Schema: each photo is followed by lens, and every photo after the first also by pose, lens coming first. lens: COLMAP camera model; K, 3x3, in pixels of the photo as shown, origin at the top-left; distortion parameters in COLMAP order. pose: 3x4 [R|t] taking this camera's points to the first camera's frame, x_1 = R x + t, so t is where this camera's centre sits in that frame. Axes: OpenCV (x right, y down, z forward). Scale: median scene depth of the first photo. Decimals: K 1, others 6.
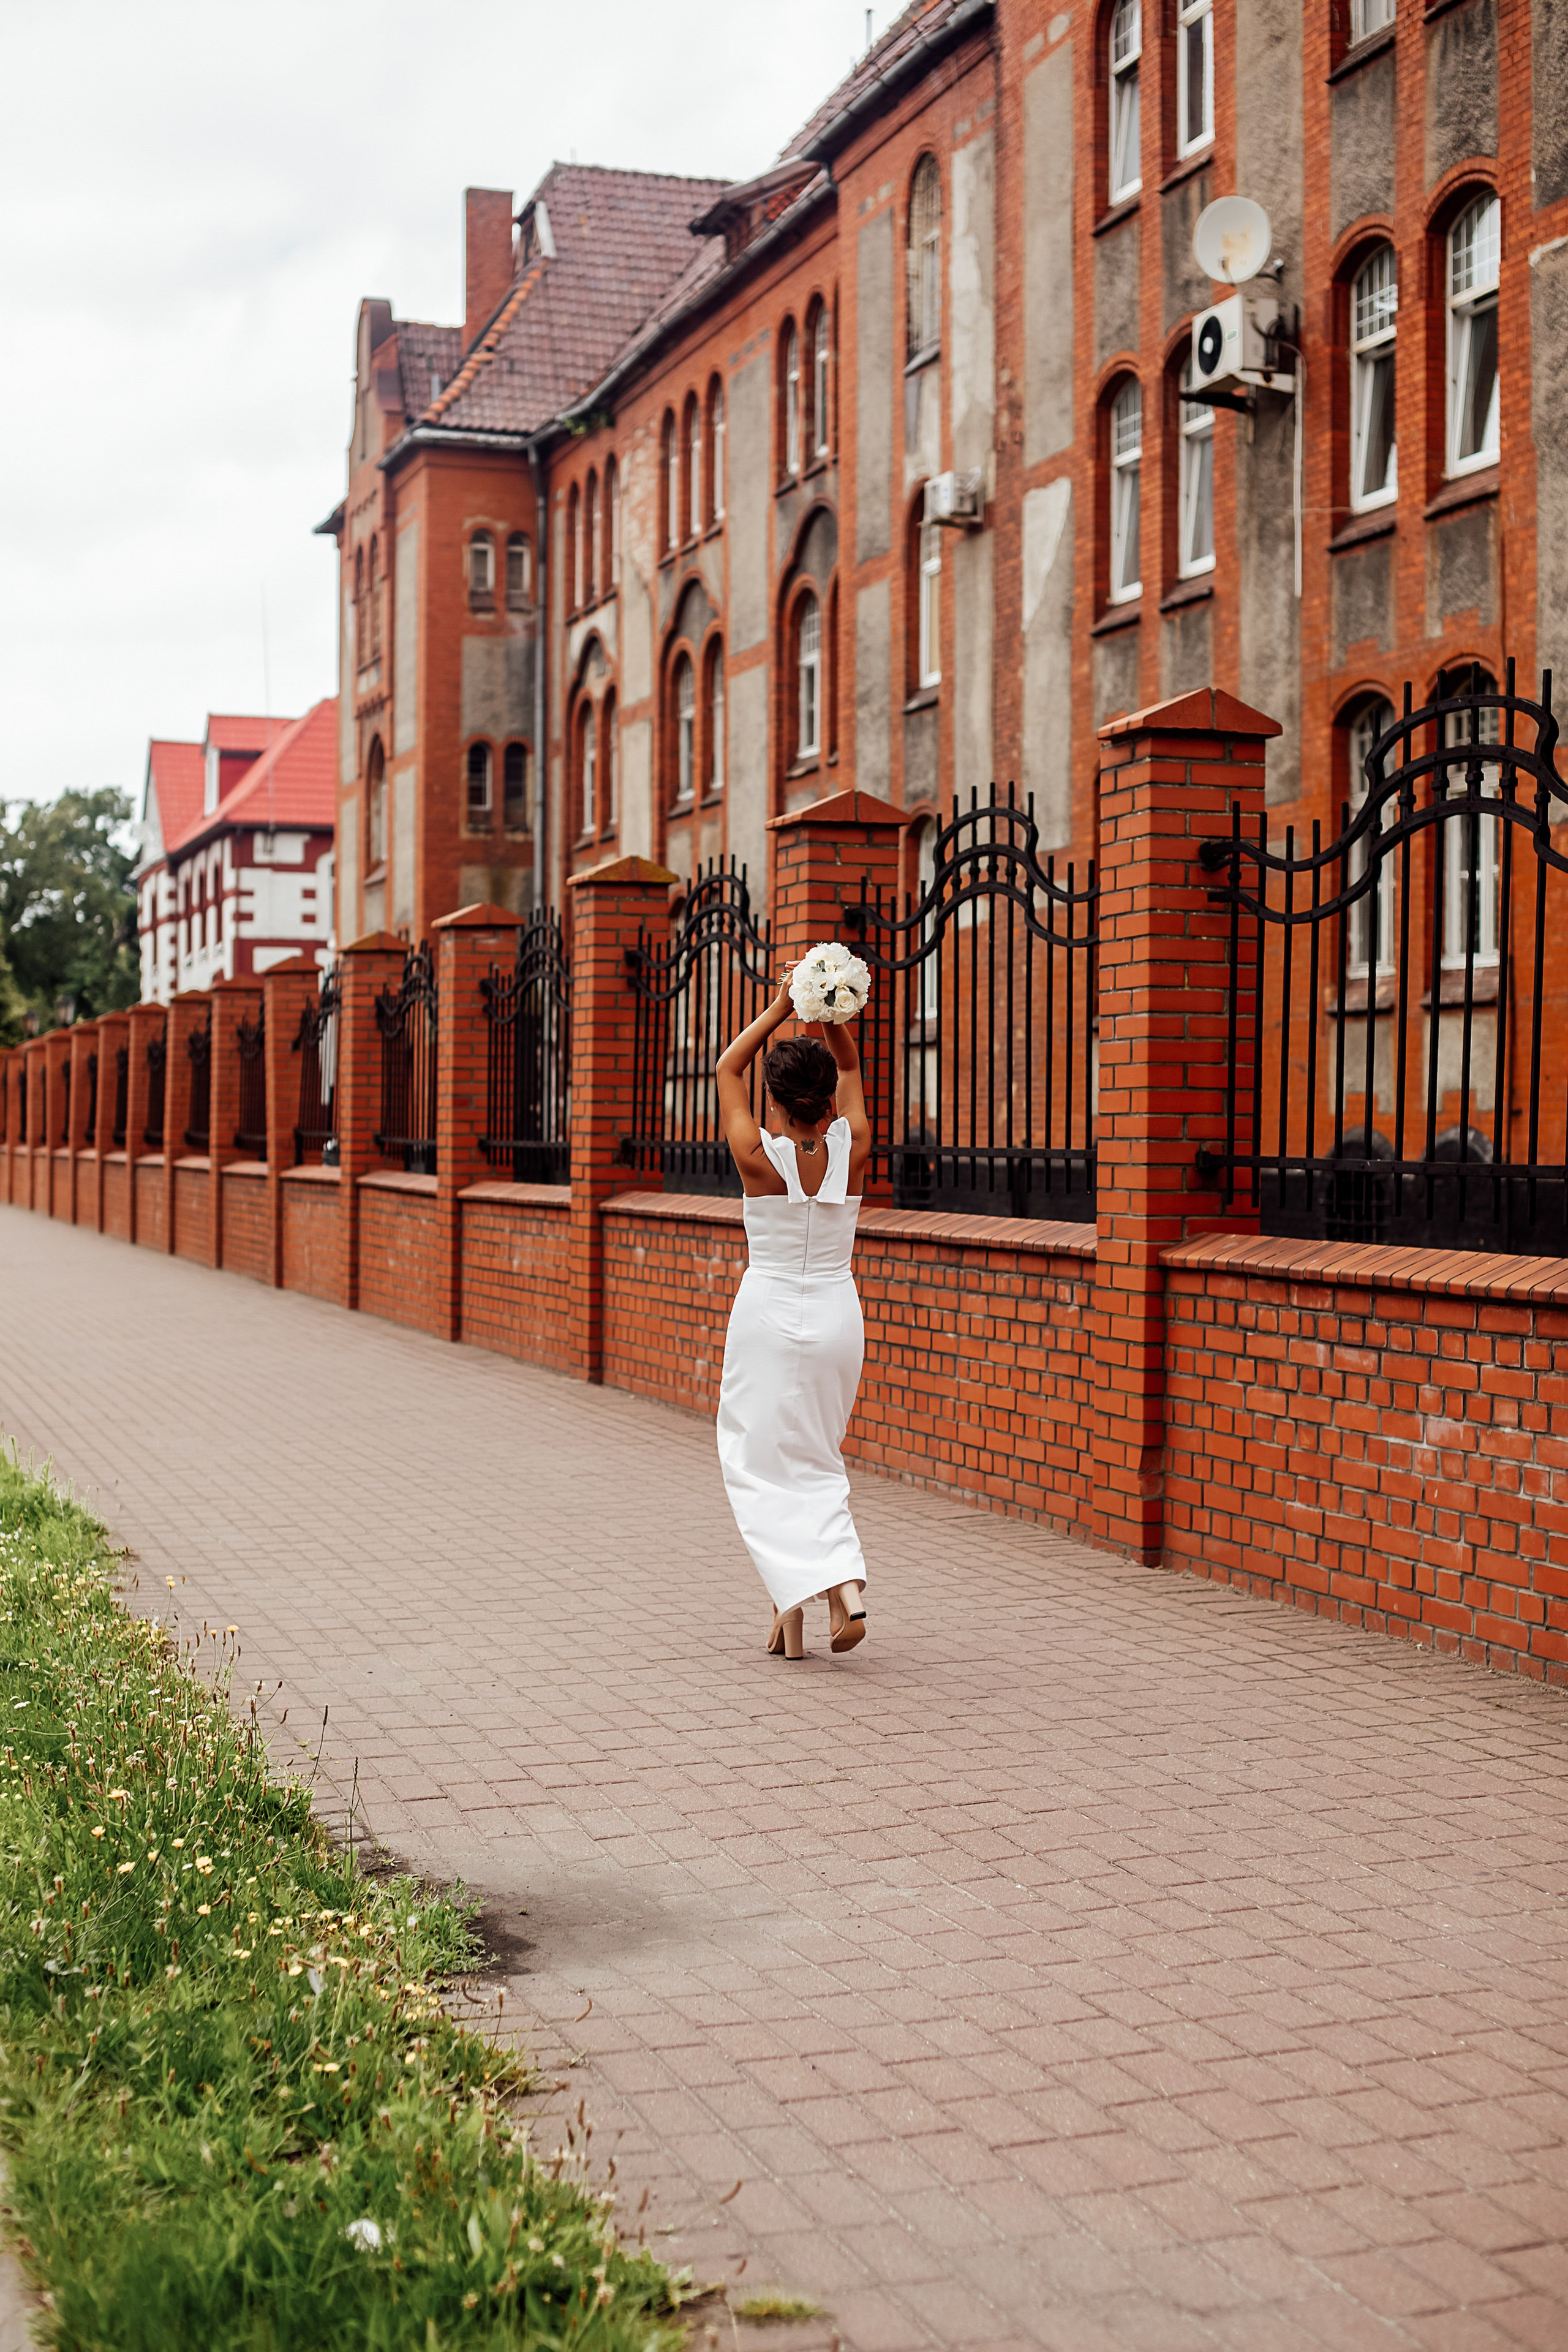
lens RADIAL K [[3170.5, 0, 784.0], [0, 3170.5, 1176.0], [0, 0, 1]] dist [-0.141446, 0.275524]
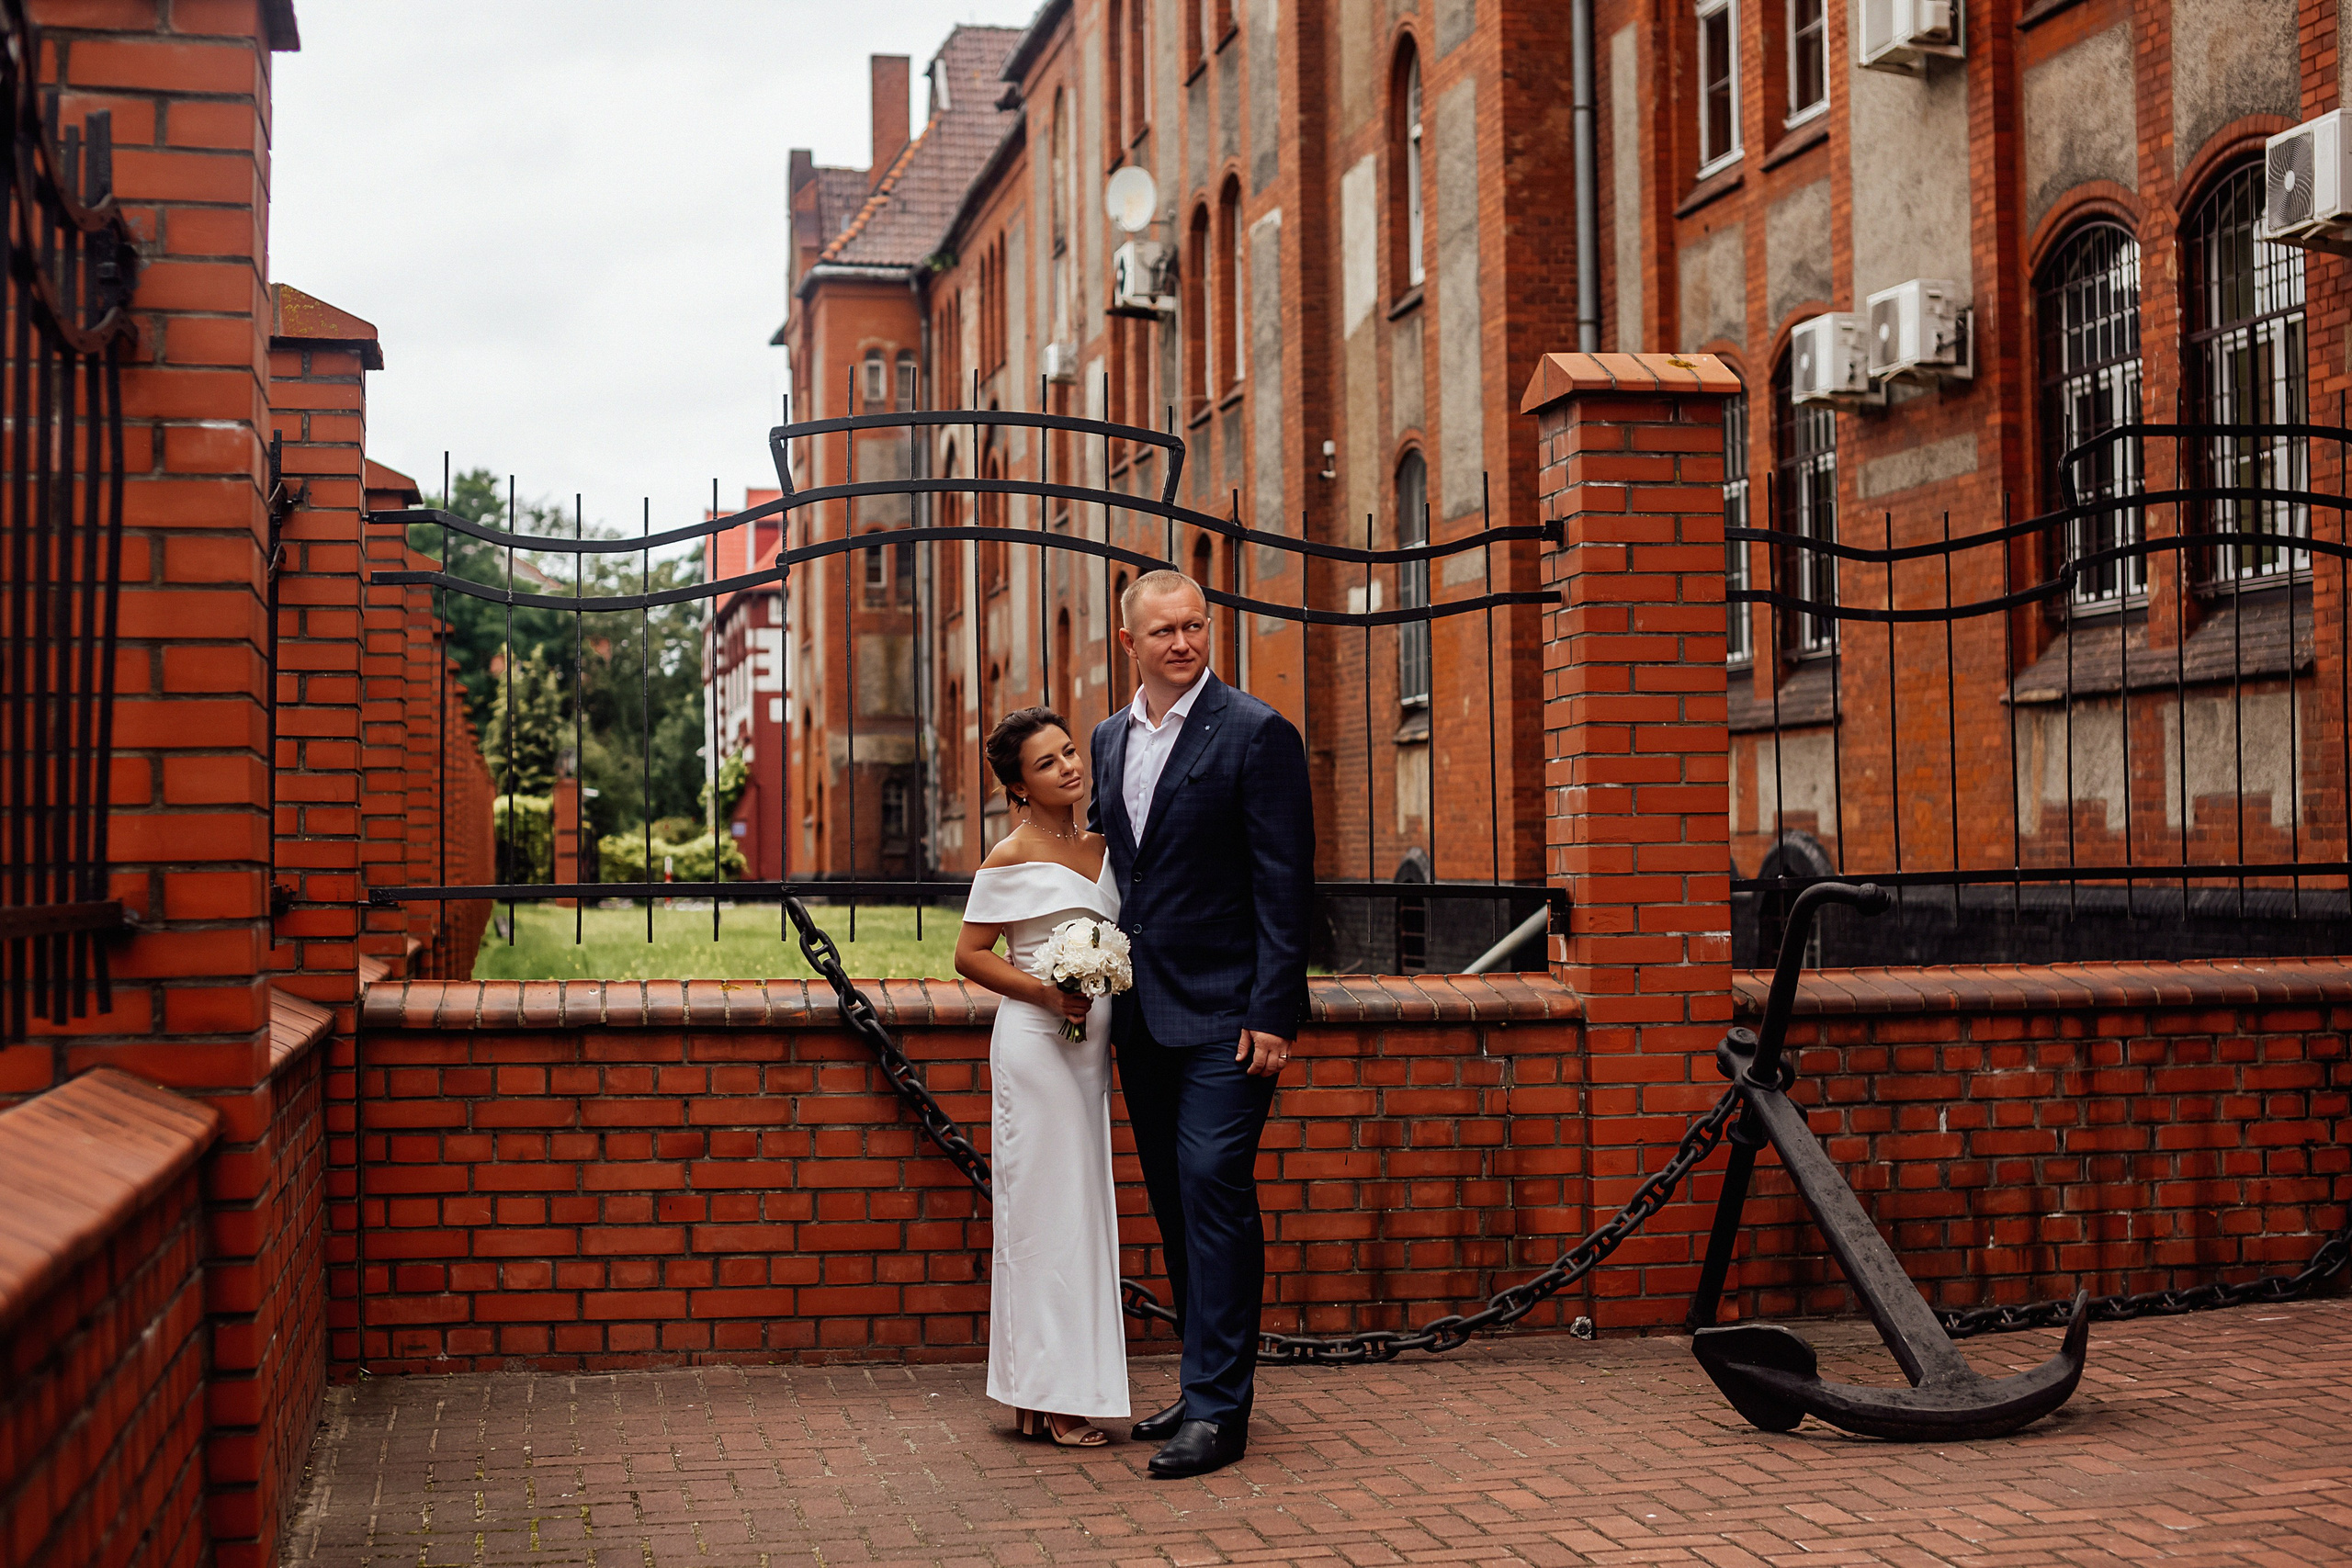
lens RADIAL K [[3258.7, 0, 1176.0], [0, 3258.7, 784.0], [0, 0, 1]] dist [-0.146539, 0.297599]
pose [[0.993145, -0.014040, -0.116042, 0.153342], [0.009751, 0.999251, -0.037444, 0.003415], [0.116481, 0.036056, 0.992538, -0.181959]]
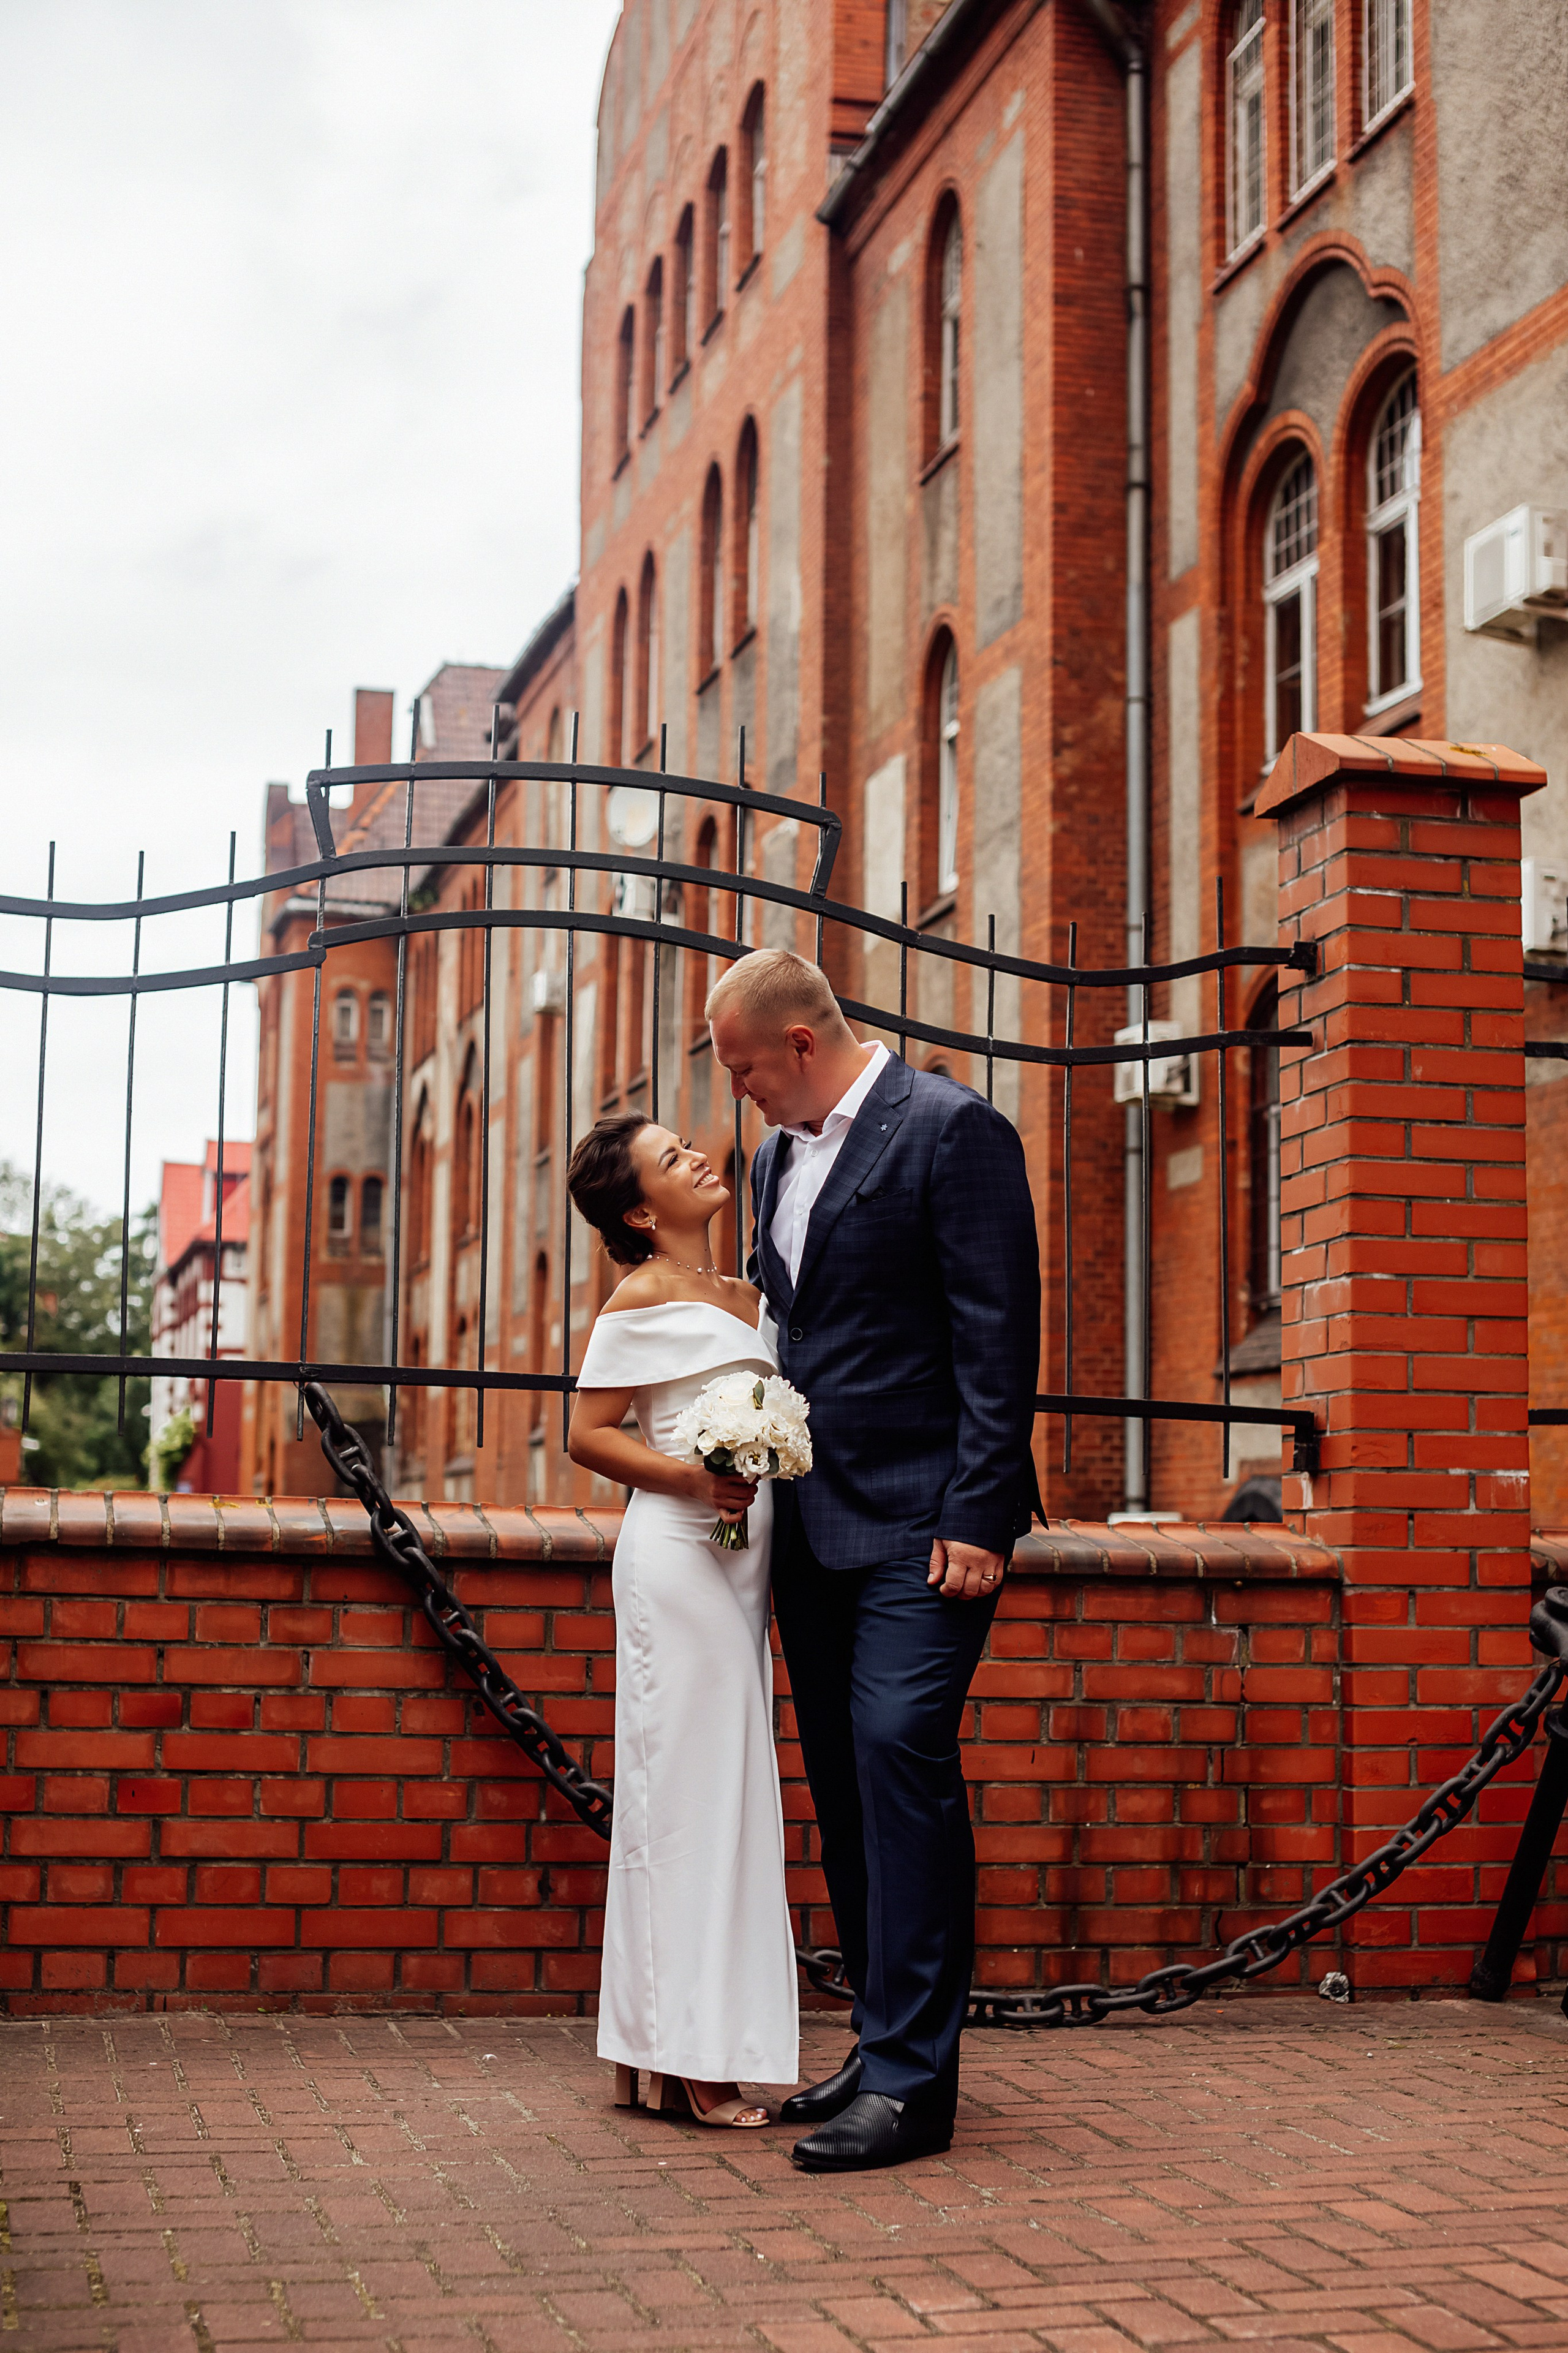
lens RADIAL K [[3301.7, 0, 778.5], [0, 3301.7, 1181.5], [0, 0, 1]] dist [-0.137837, 0.274800]
pose [[0.997415, 0.007128, -0.071504, 0.142813], [-0.016114, 0.991913, -0.125895, 0.009815], [0.070028, 0.126722, 0.989463, -0.148639]]
